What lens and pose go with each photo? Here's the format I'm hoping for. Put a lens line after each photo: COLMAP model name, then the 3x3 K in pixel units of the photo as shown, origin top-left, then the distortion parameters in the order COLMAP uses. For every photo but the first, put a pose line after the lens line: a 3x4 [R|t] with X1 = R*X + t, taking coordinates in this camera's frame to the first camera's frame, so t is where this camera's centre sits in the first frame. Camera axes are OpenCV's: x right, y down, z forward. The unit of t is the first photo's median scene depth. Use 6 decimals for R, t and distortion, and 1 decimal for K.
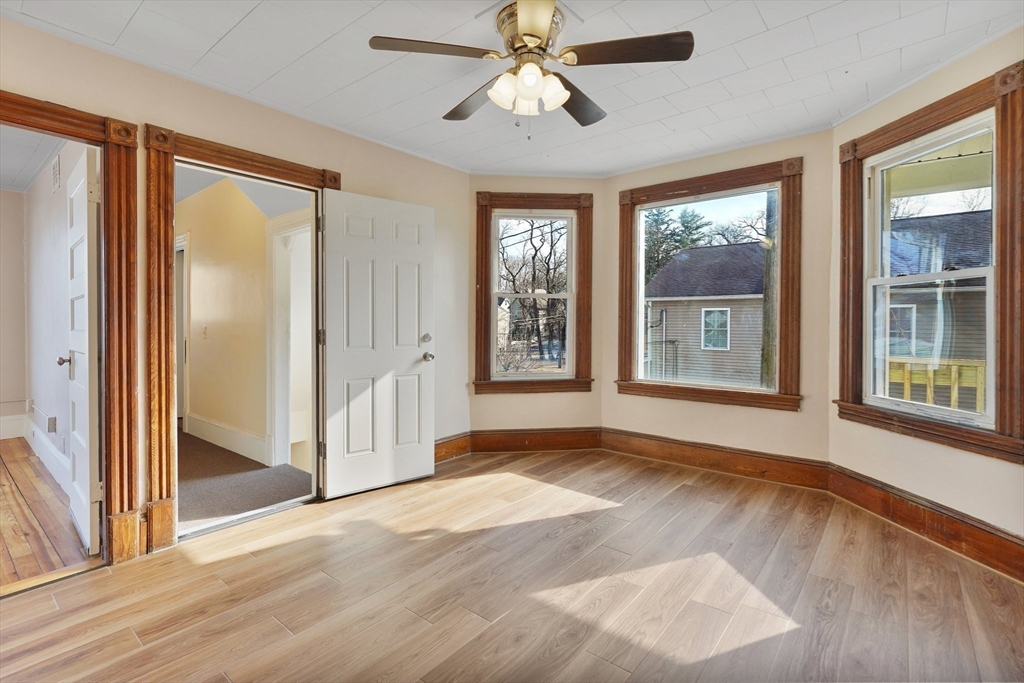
lens RADIAL K [[480.0, 0, 509.4], [0, 480.0, 332.1], [0, 0, 1]] dist [-0.000393, 0.000441]
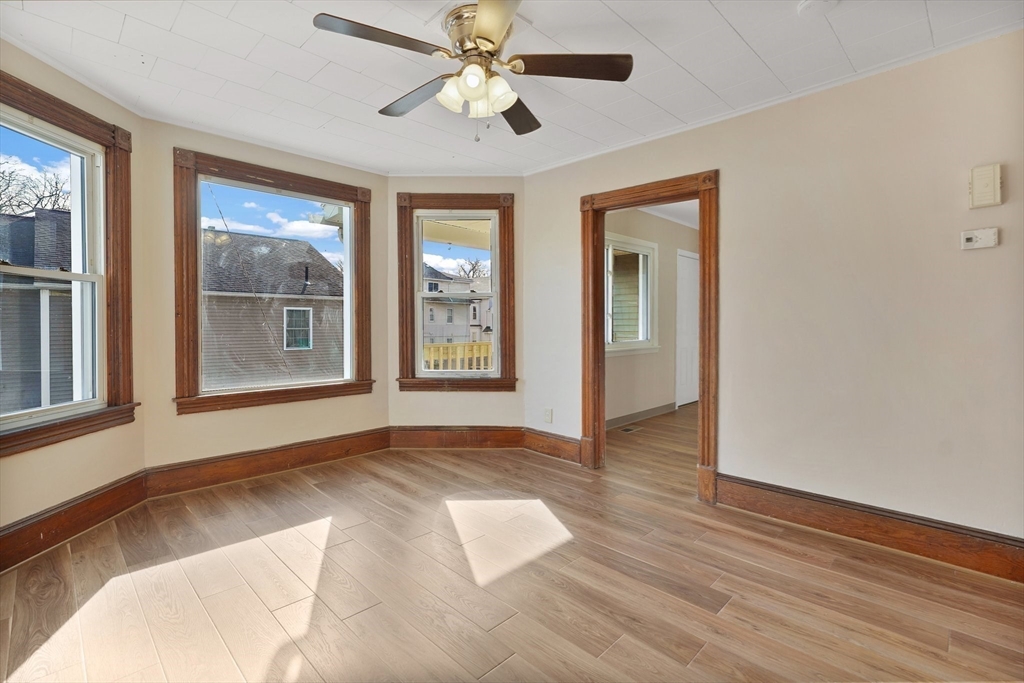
lens RADIAL K [[467.7, 0, 516.6], [0, 467.7, 332.1], [0, 0, 1]] dist [0.000509, 0.000297]
pose [[0.091721, -0.019012, 0.995603, -0.626864], [0.019178, 0.999666, 0.017323, -0.007344], [-0.995600, 0.017505, 0.092055, 0.551532]]
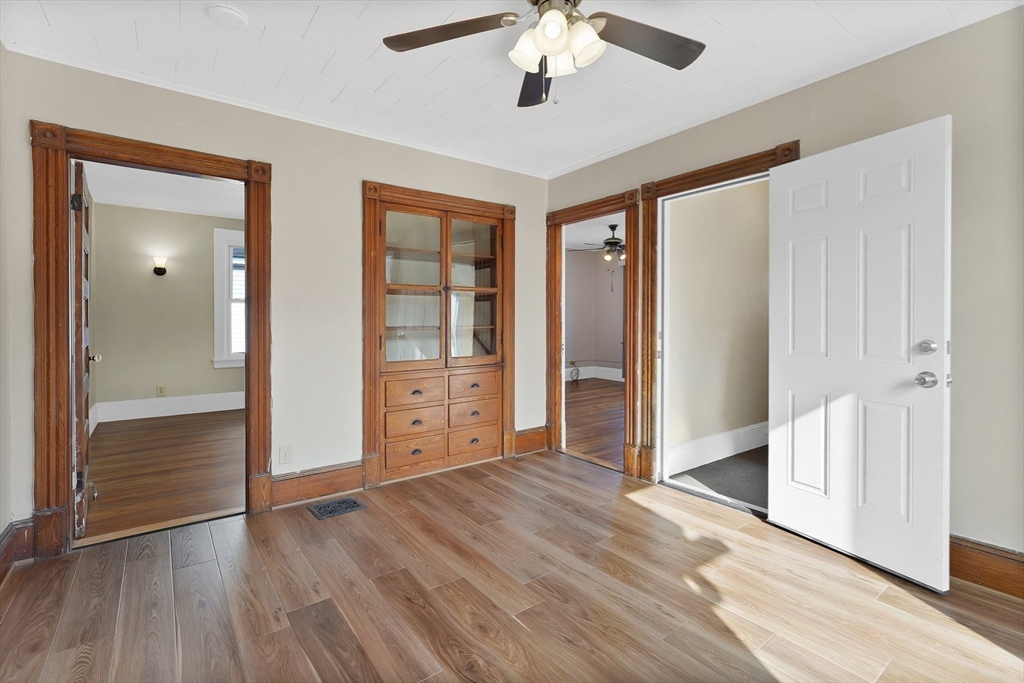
lens RADIAL K [[470.4, 0, 511.2], [0, 470.4, 322.6], [0, 0, 1]] dist [-0.001386, -0.000341]
pose [[-0.234066, 0.005301, -0.972206, 0.569647], [-0.016652, 0.999817, 0.009461, -0.016942], [0.972078, 0.018404, -0.233935, 0.744520]]
